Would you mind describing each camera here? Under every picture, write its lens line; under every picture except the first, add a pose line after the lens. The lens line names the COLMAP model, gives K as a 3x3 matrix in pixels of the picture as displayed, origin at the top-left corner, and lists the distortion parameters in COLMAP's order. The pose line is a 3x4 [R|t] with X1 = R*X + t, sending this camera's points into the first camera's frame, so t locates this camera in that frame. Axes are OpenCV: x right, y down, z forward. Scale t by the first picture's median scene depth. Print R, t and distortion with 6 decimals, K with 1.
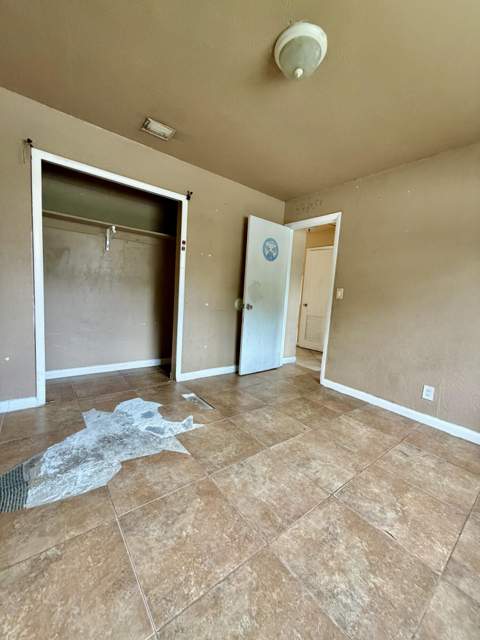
lens RADIAL K [[255.5, 0, 242.9], [0, 255.5, 319.1], [0, 0, 1]] dist [-0.001416, 0.000596]
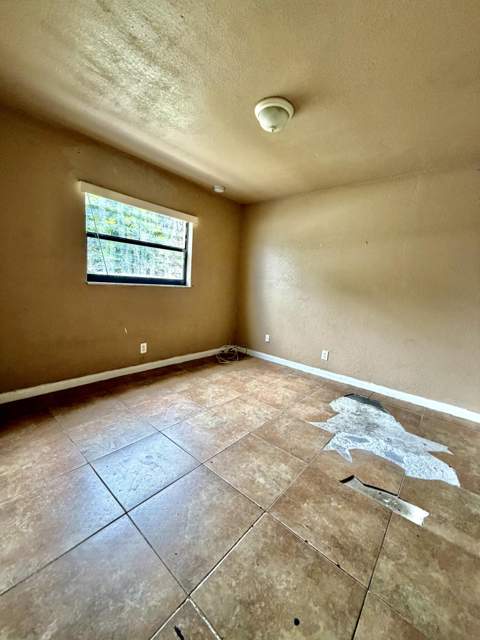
lens RADIAL K [[255.5, 0, 242.1], [0, 255.5, 320.5], [0, 0, 1]] dist [-0.001416, 0.000596]
pose [[-0.973595, -0.104297, -0.203062, 0.428484], [-0.150441, 0.962180, 0.227105, -0.225867], [0.171695, 0.251657, -0.952465, 2.004430]]
